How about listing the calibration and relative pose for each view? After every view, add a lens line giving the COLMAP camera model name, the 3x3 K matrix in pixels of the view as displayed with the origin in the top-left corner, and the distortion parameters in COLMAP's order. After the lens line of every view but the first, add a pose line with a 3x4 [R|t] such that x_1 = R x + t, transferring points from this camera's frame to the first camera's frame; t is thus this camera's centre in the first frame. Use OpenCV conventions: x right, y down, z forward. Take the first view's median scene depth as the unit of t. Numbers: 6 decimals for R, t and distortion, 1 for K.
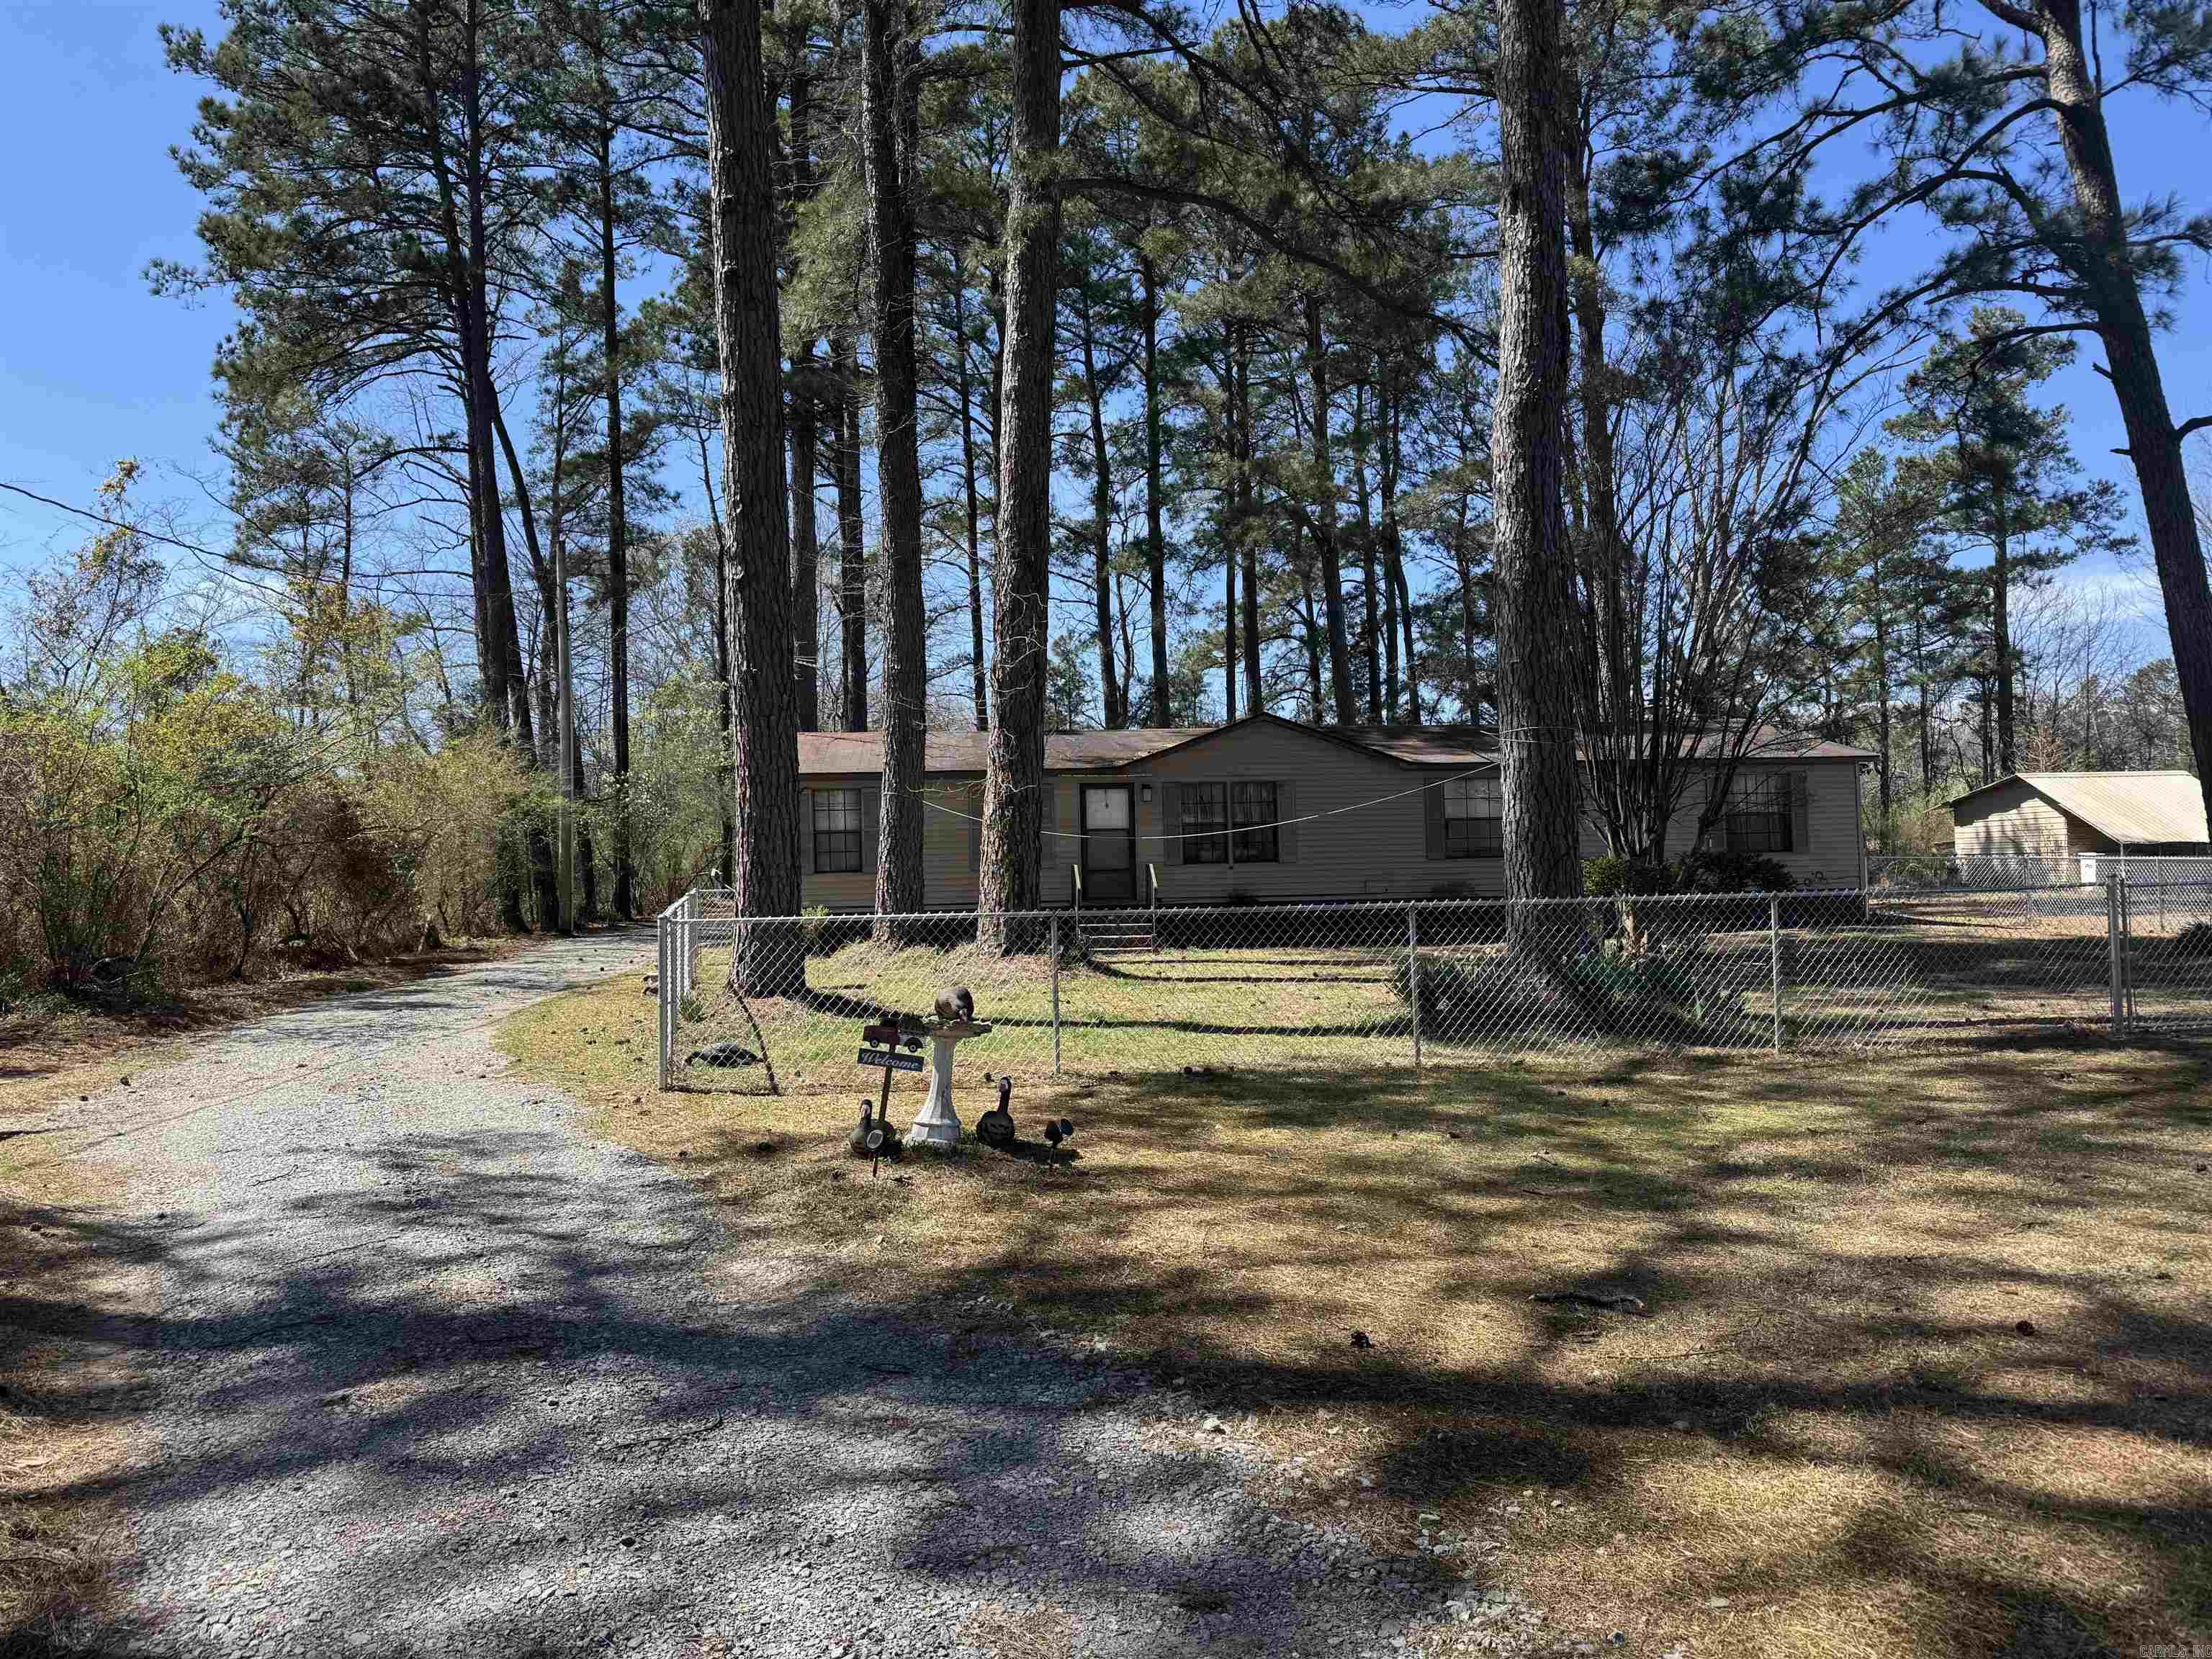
lens RADIAL K [[1592.2, 0, 1095.7], [0, 1592.2, 807.7], [0, 0, 1]] dist [0.067138, -0.079689]
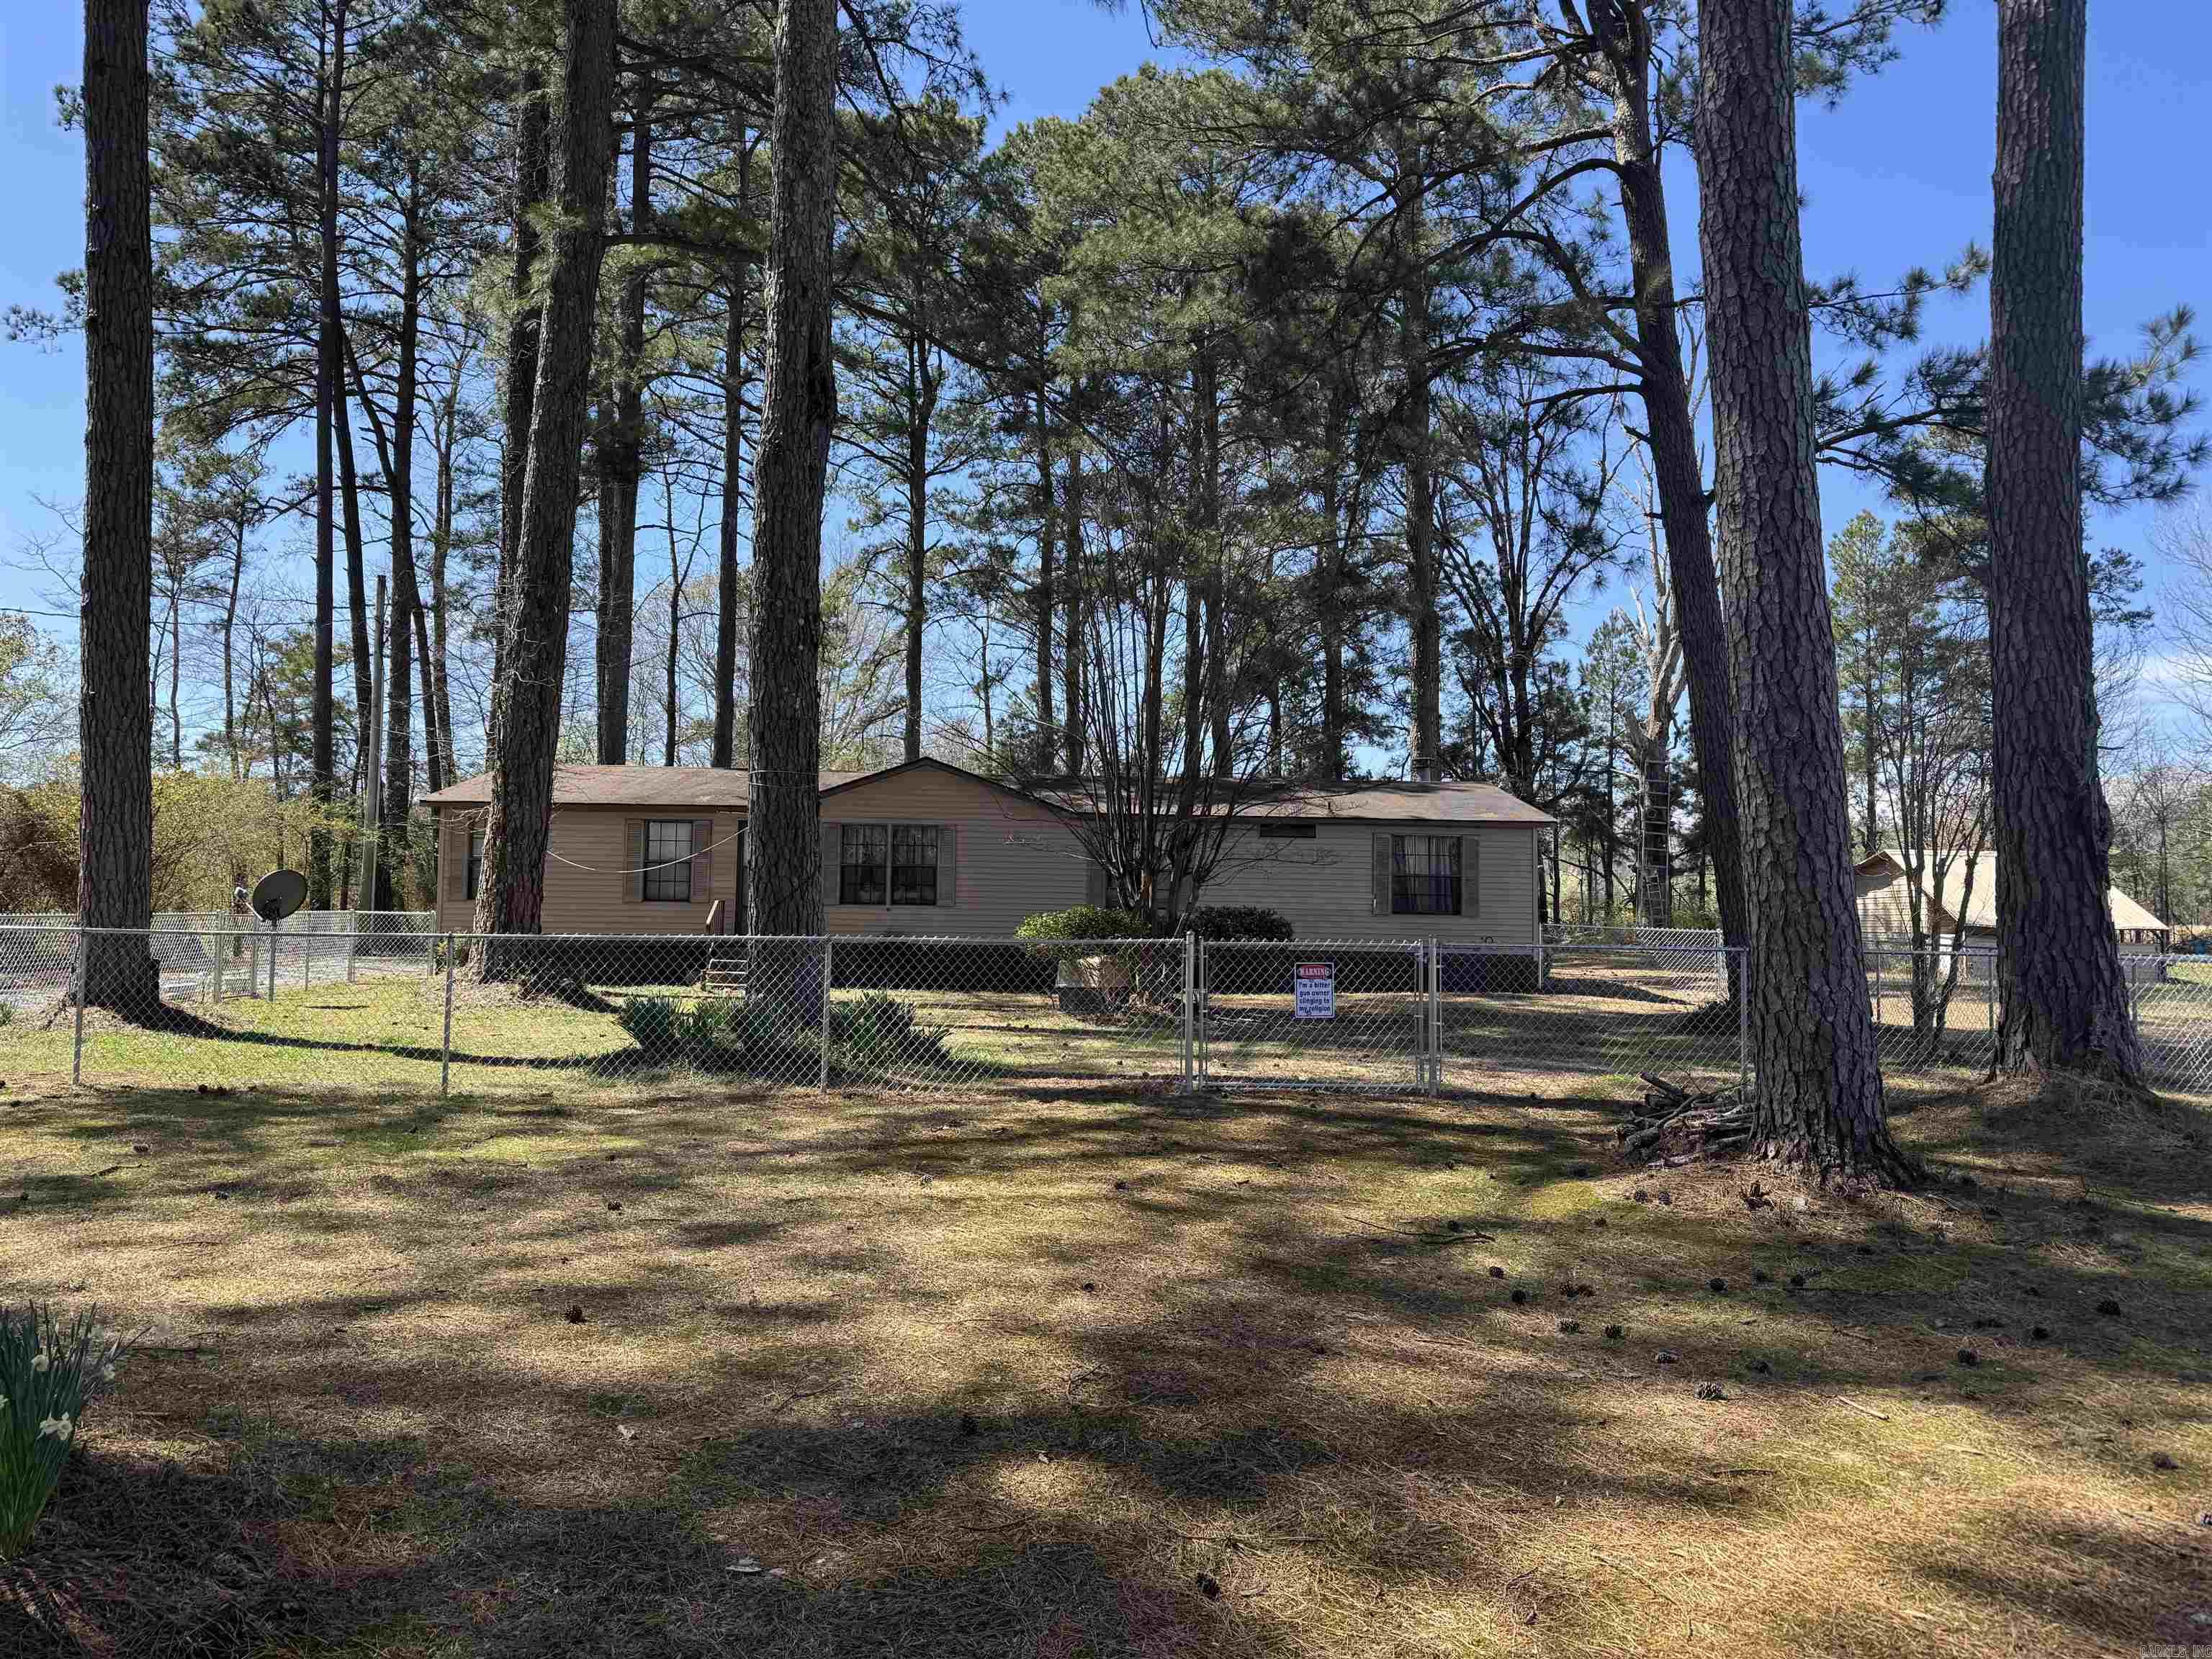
lens RADIAL K [[1592.2, 0, 1137.1], [0, 1592.2, 828.1], [0, 0, 1]] dist [0.067138, -0.079689]
pose [[0.995782, 0.034754, -0.084911, 0.449965], [-0.036248, 0.999213, -0.016118, -0.005009], [0.084284, 0.019128, 0.996258, 0.003112]]
